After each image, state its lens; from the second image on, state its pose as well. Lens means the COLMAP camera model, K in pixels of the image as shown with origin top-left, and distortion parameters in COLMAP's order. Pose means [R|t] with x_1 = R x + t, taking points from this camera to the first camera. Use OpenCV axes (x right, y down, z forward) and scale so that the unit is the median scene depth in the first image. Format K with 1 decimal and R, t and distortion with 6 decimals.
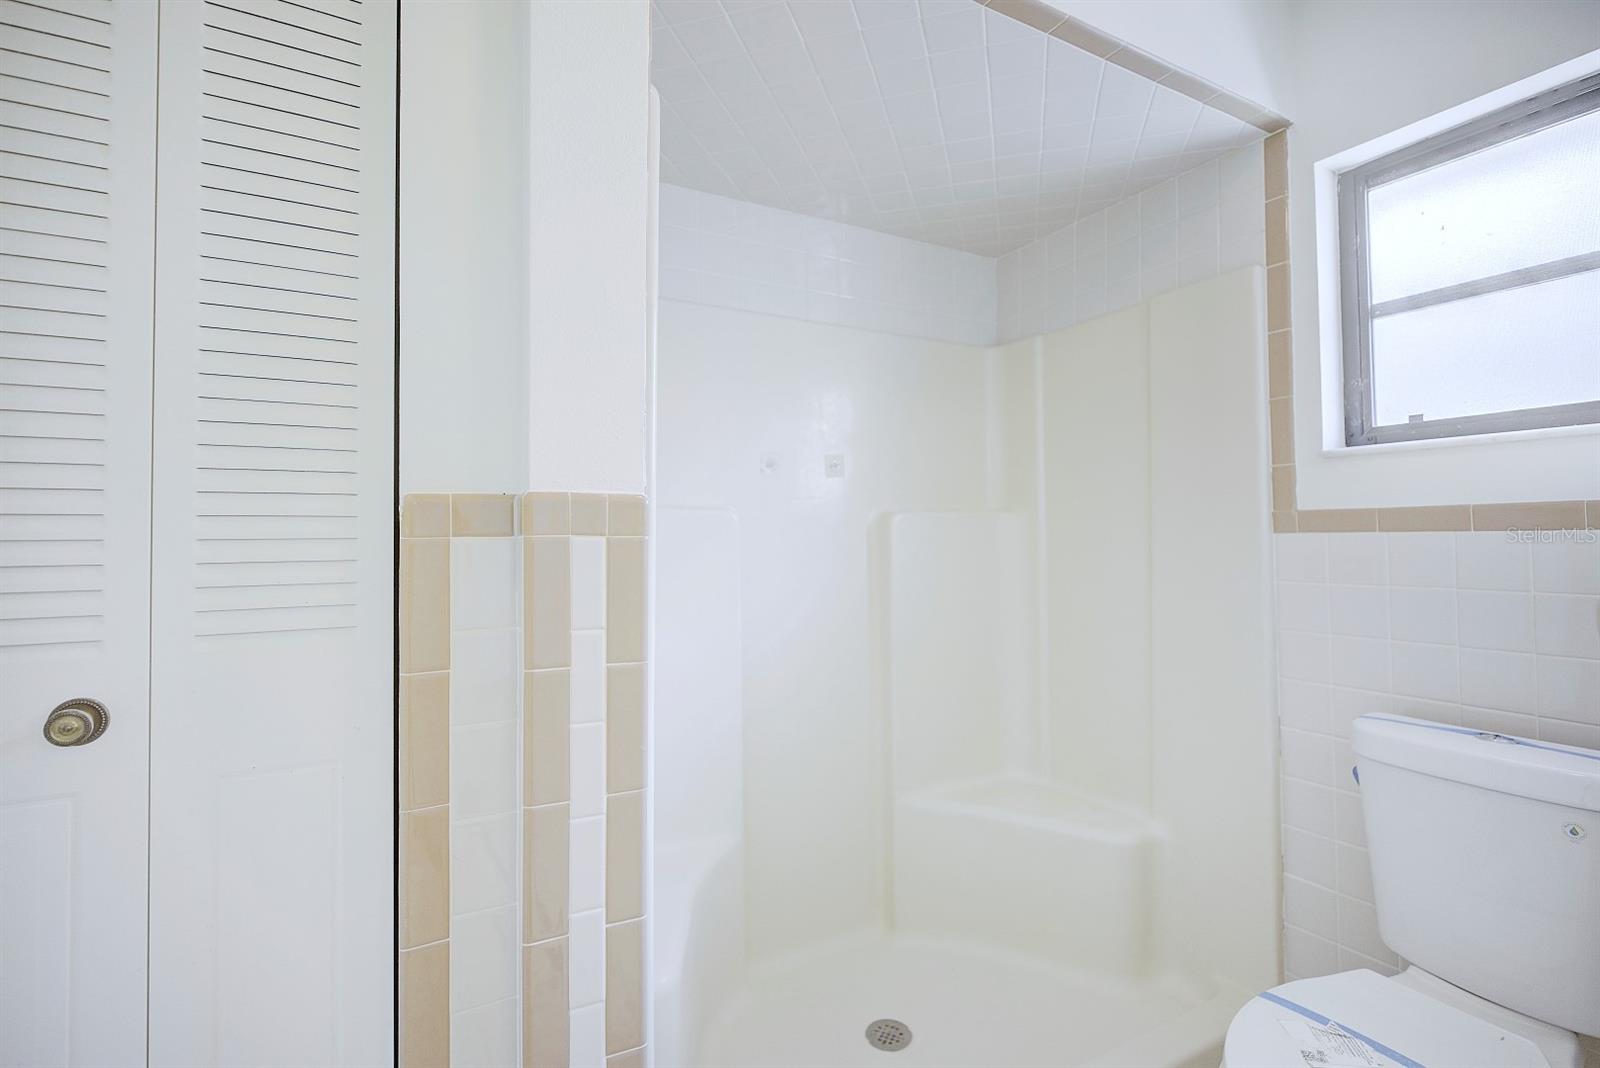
lens RADIAL K [[755.3, 0, 802.2], [0, 755.3, 531.9], [0, 0, 1]] dist [-0.001414, -0.000862]
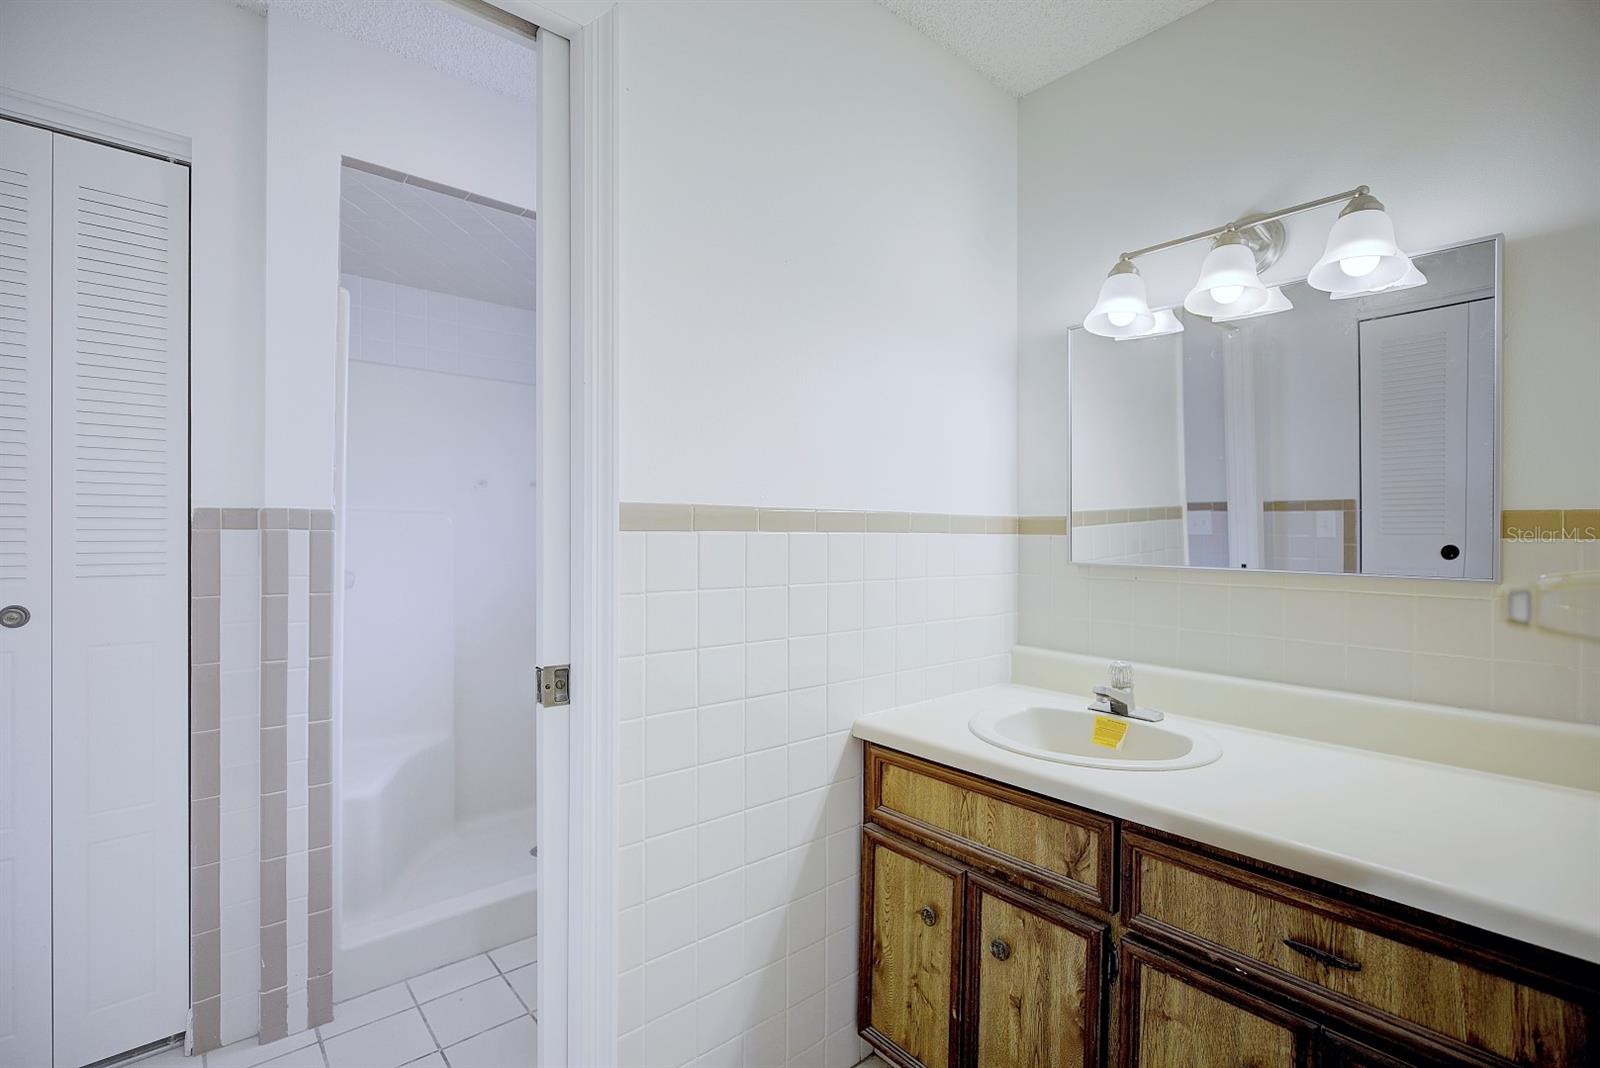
lens RADIAL K [[744.0, 0, 798.4], [0, 744.0, 546.4], [0, 0, 1]] dist [0.001076, -0.000112]
pose [[0.981702, 0.005987, 0.190329, 0.646026], [-0.009864, 0.999763, 0.019427, -0.001762], [-0.190167, -0.020949, 0.981528, -1.196643]]
